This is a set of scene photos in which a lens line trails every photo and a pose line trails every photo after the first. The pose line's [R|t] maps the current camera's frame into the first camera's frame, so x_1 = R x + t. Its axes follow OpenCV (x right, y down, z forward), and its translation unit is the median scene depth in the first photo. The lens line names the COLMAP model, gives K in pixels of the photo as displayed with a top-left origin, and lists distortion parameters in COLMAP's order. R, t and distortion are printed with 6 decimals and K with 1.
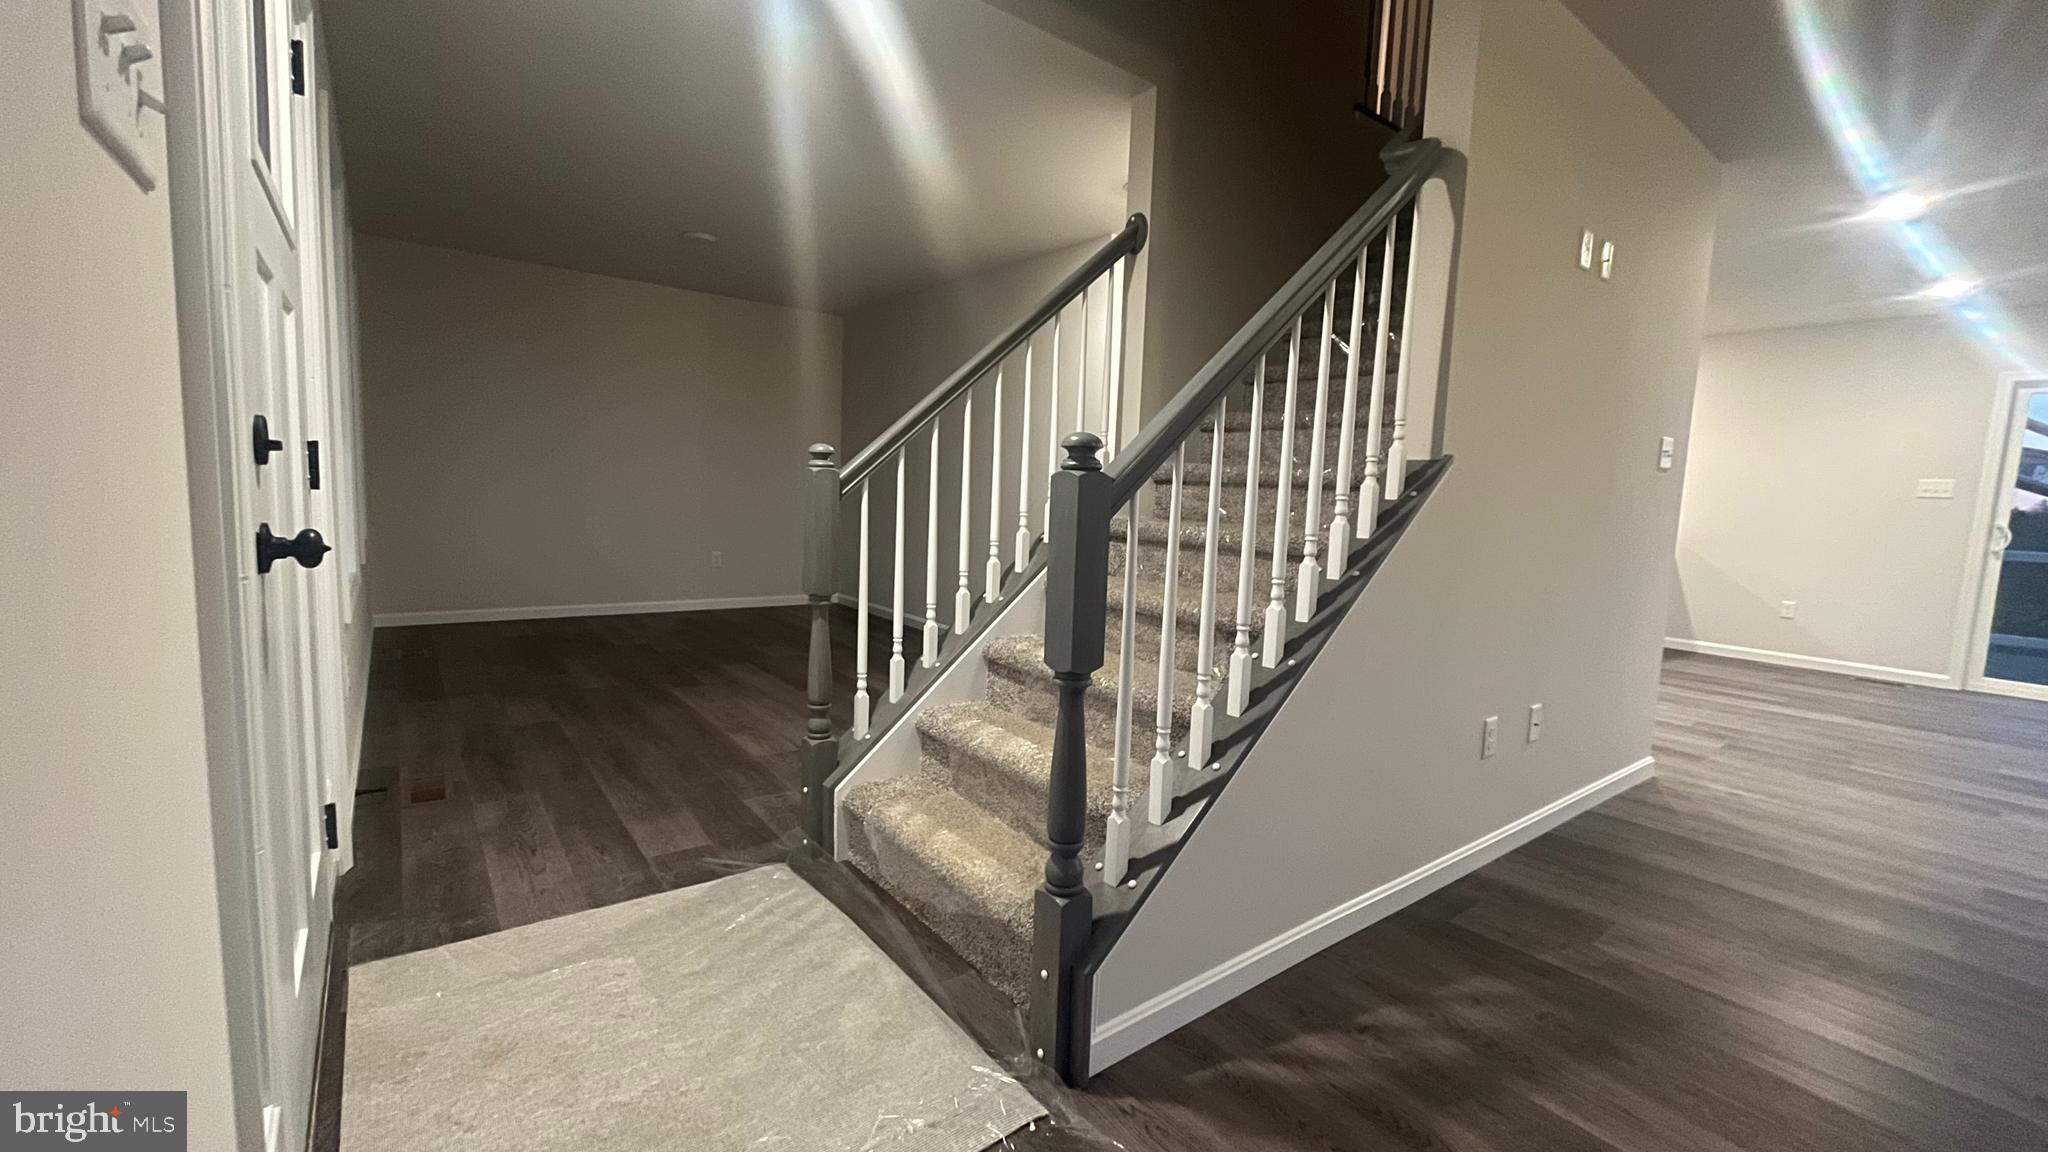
lens RADIAL K [[824.2, 0, 1024.0], [0, 824.2, 576.0], [0, 0, 1]] dist [-0.010117, 0.000059]
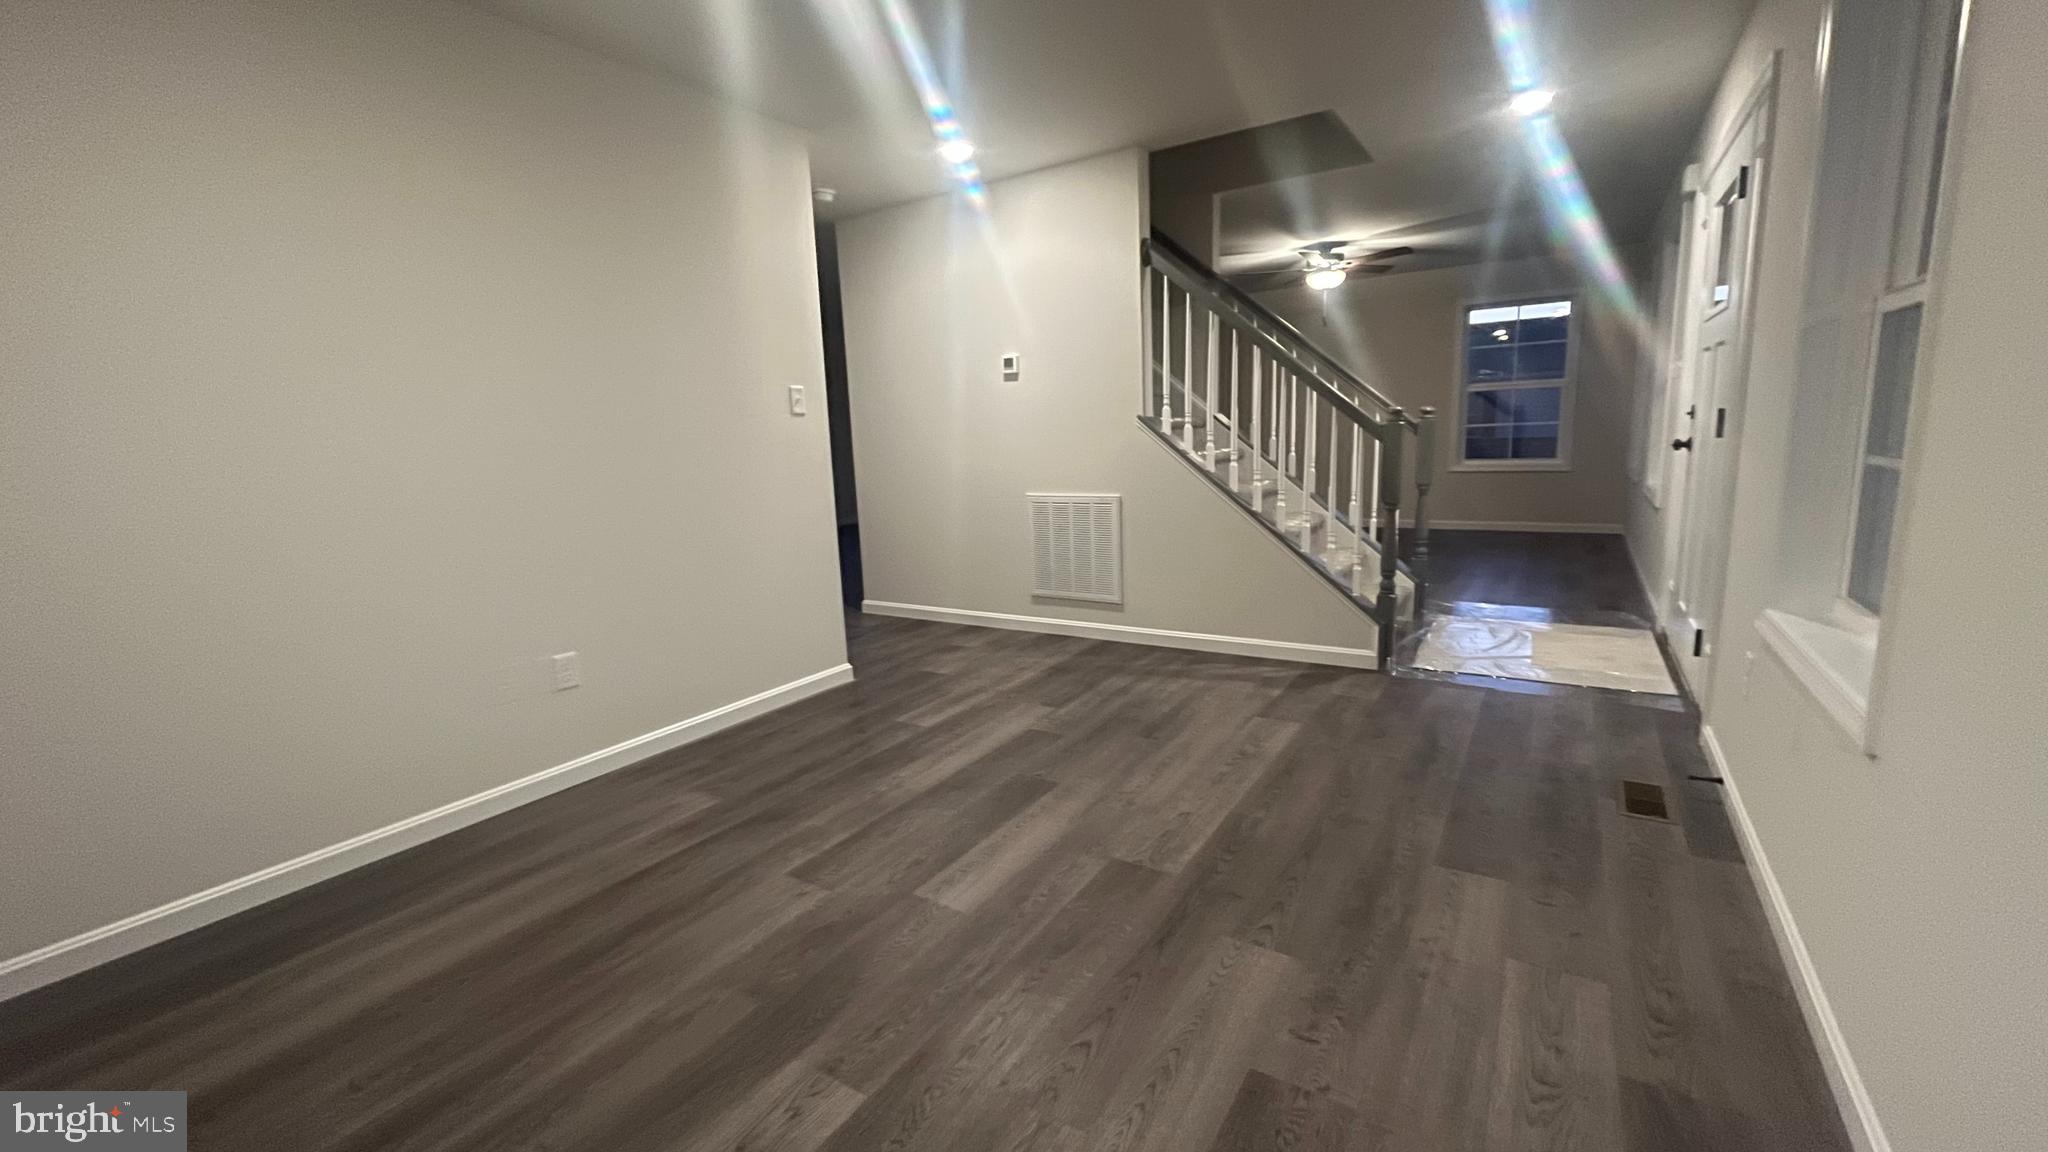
lens RADIAL K [[824.2, 0, 1024.0], [0, 824.2, 576.0], [0, 0, 1]] dist [-0.010117, 0.000059]
pose [[-0.335907, -0.194135, 0.921671, -1.152870], [0.123294, 0.961046, 0.247364, -0.244836], [-0.933791, 0.196728, -0.298887, 1.671139]]
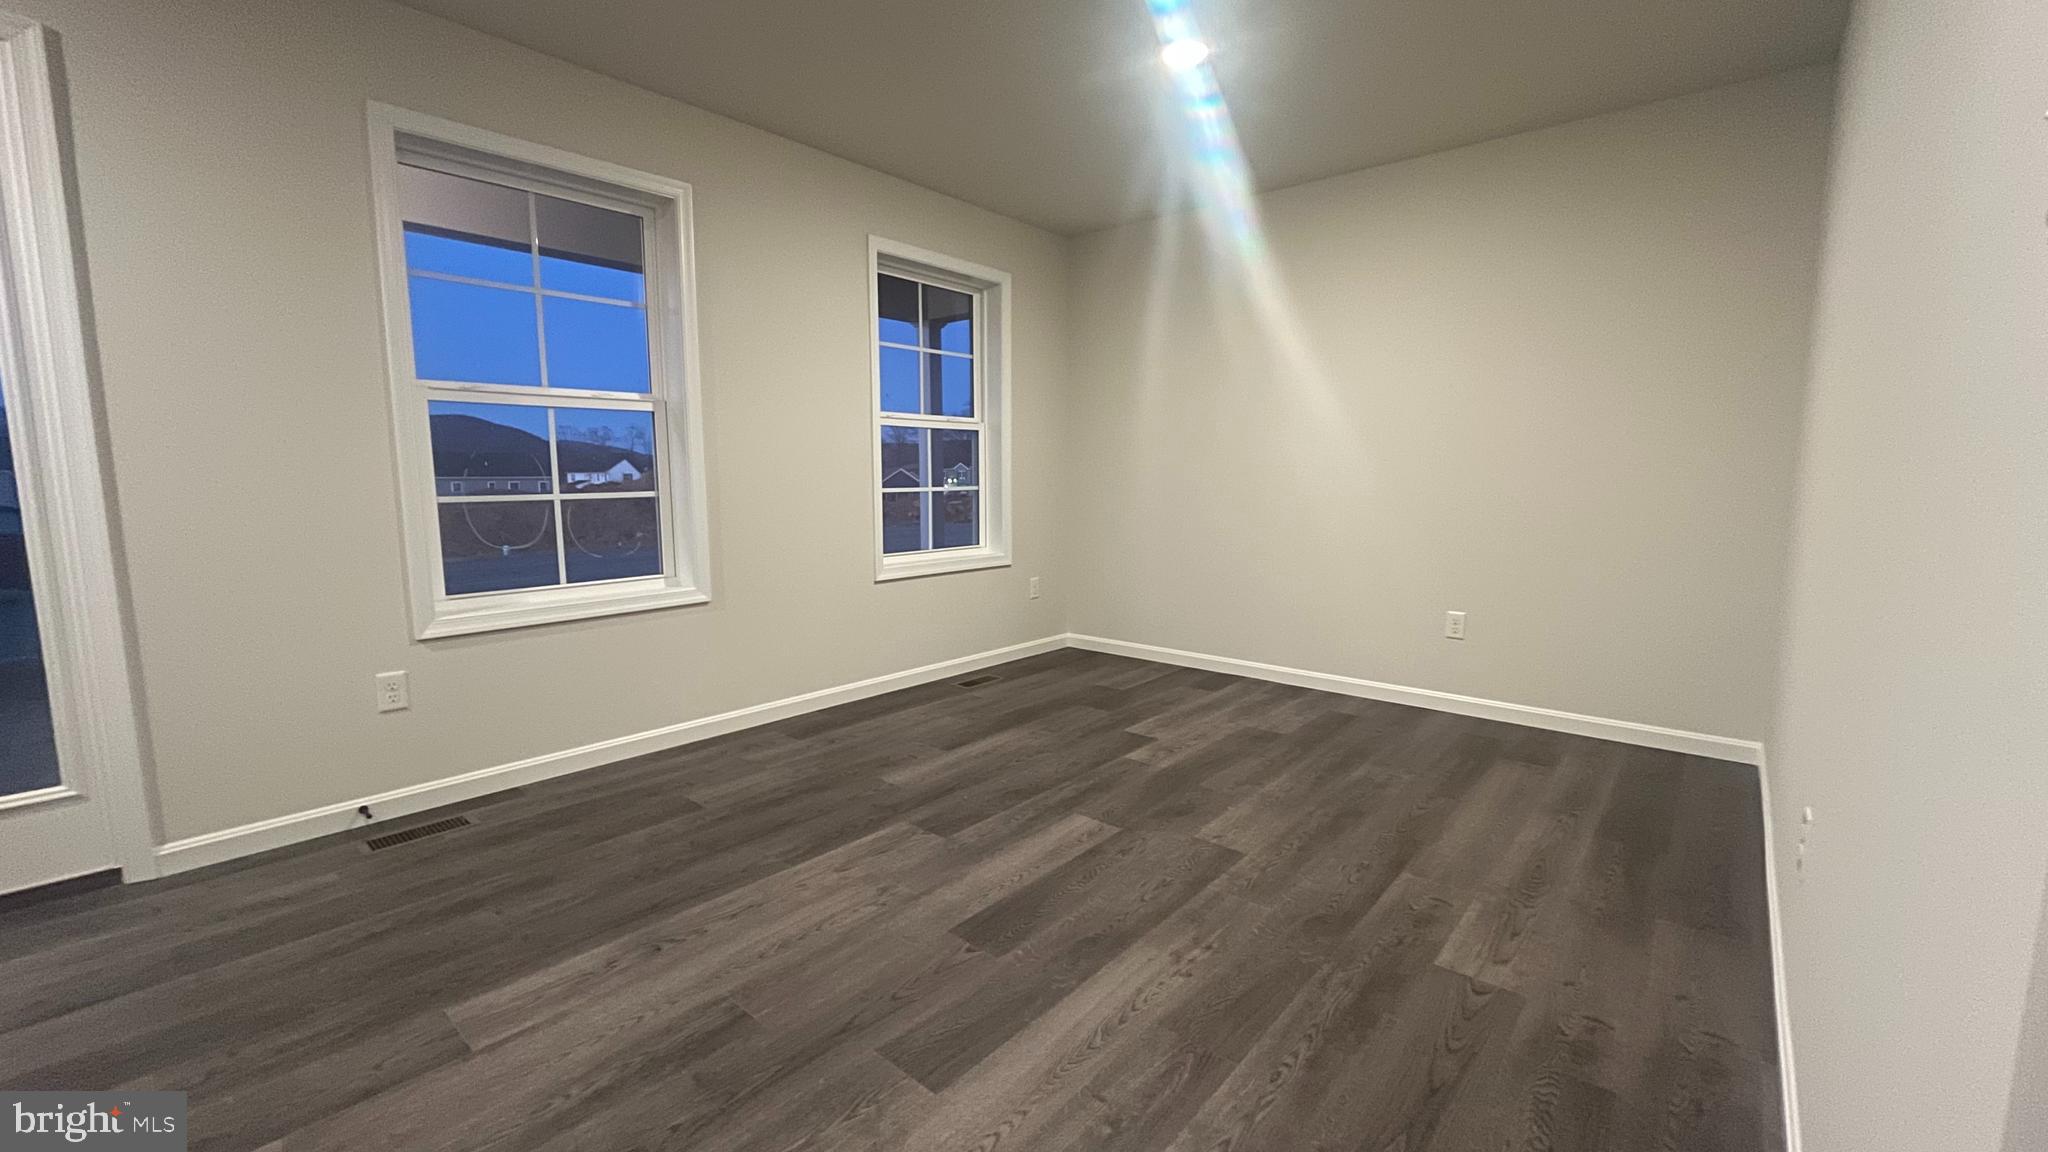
lens RADIAL K [[824.2, 0, 1024.0], [0, 824.2, 576.0], [0, 0, 1]] dist [-0.010117, 0.000059]
pose [[0.205827, 0.076861, -0.975565, 0.246855], [-0.090786, 0.994111, 0.059168, -0.125292], [0.974368, 0.076389, 0.211592, 1.309419]]
